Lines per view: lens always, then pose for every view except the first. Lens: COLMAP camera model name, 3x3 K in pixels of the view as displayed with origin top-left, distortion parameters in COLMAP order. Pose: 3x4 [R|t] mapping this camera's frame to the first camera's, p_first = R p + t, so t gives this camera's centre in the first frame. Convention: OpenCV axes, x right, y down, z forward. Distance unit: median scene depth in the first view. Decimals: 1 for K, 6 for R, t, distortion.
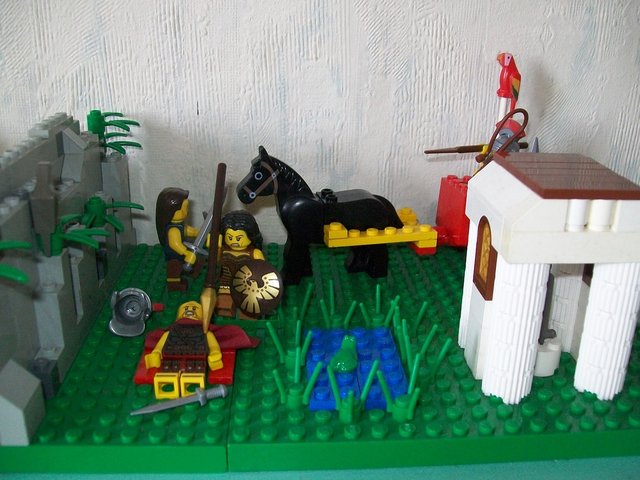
lens RADIAL K [[676.3, 0, 320.0], [0, 676.3, 240.6], [0, 0, 1]] dist [-0.073004, 0.000000]
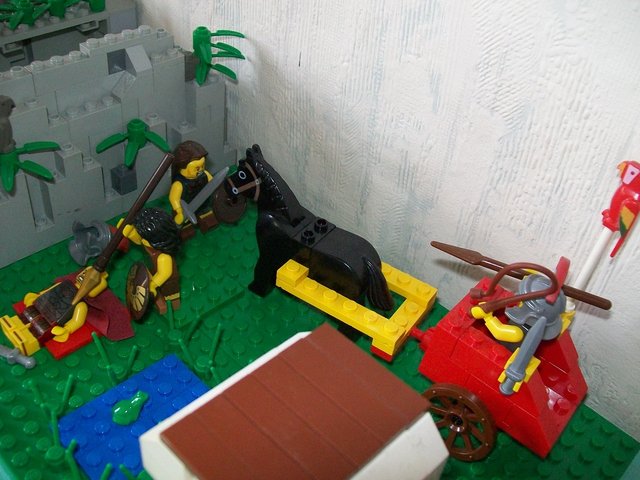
lens RADIAL K [[676.3, 0, 319.1], [0, 676.3, 239.9], [0, 0, 1]] dist [-0.073004, 0.000000]
pose [[0.671641, 0.507407, -0.539849, 0.429248], [-0.340548, 0.858559, 0.383279, -0.342716], [0.657971, -0.073581, 0.749440, 0.348993]]
